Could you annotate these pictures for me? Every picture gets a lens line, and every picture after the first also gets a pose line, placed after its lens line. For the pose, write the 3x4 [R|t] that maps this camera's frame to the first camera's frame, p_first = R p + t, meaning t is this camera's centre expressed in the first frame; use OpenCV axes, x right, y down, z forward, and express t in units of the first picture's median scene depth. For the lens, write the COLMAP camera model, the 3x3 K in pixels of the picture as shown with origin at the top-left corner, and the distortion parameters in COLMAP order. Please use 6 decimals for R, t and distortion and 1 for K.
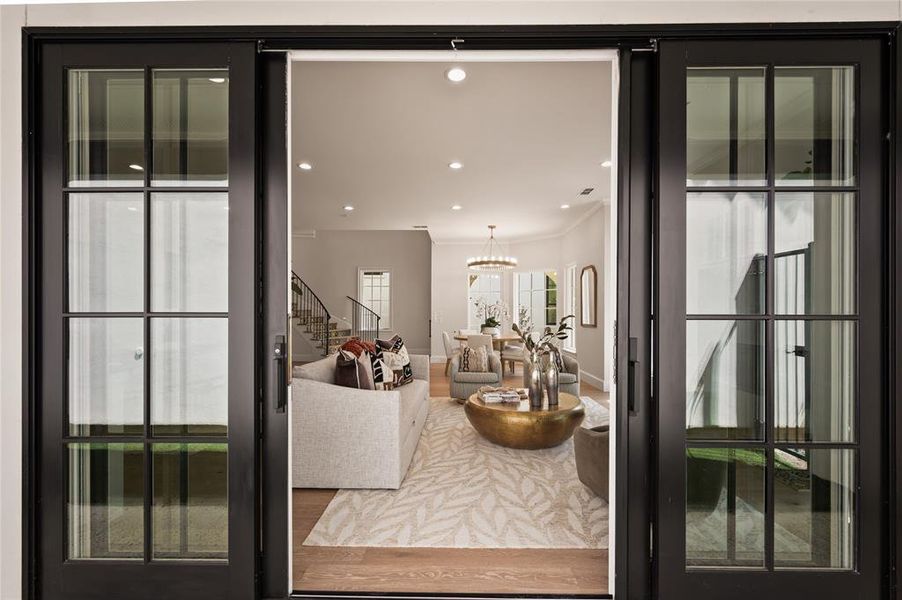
lens RADIAL K [[389.4, 0, 449.4], [0, 389.4, 319.0], [0, 0, 1]] dist [0.003201, -0.001047]
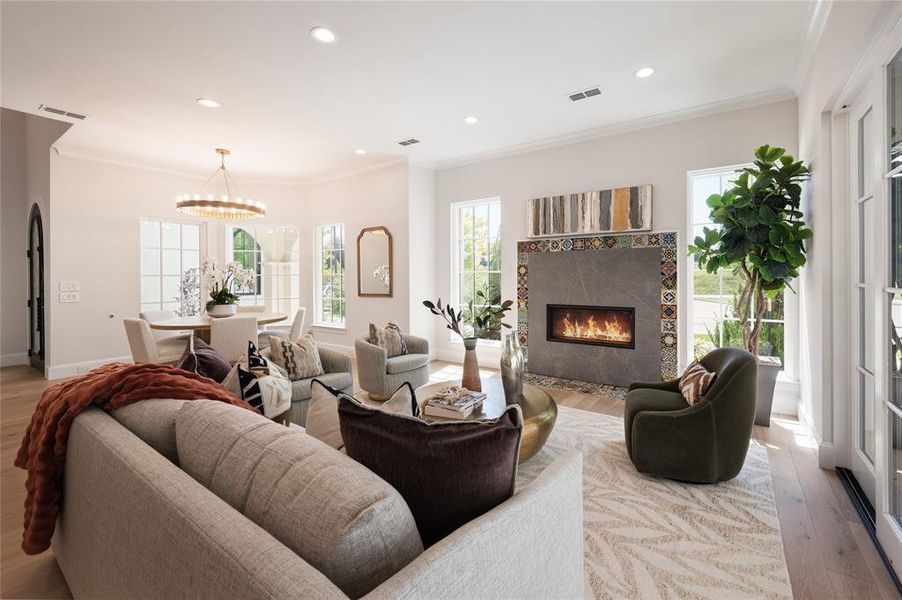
lens RADIAL K [[389.4, 0, 485.8], [0, 389.4, 272.9], [0, 0, 1]] dist [0.003201, -0.001047]
pose [[0.531592, 0.001394, 0.846999, -0.309157], [0.021783, 0.999645, -0.015317, -0.017693], [-0.846720, 0.026593, 0.531373, 0.411544]]
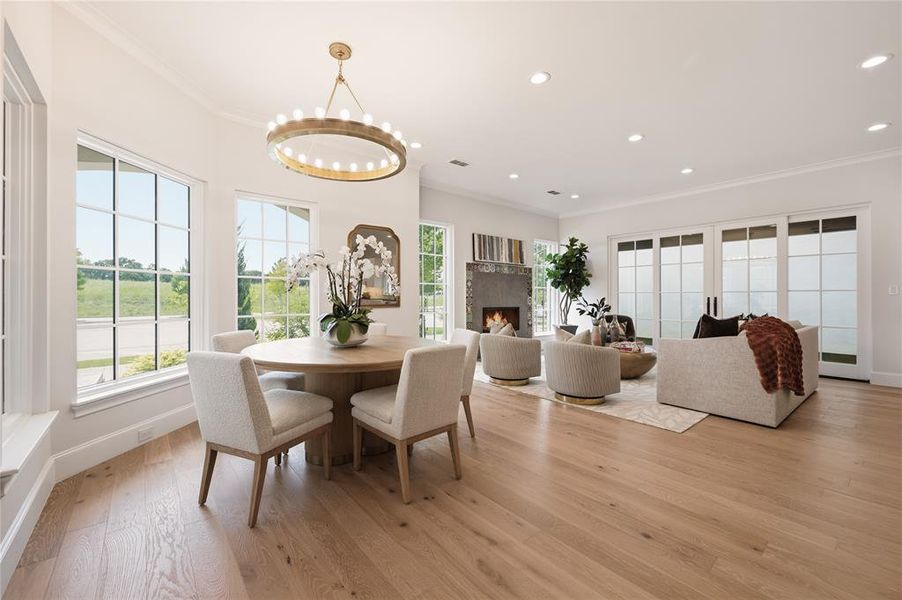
lens RADIAL K [[364.9, 0, 438.8], [0, 364.9, 296.7], [0, 0, 1]] dist [-0.000573, 0.000800]
pose [[-0.641038, -0.002319, 0.767506, -0.320579], [0.011998, 0.999843, 0.013042, -0.011050], [-0.767415, 0.017569, -0.640910, 1.696087]]
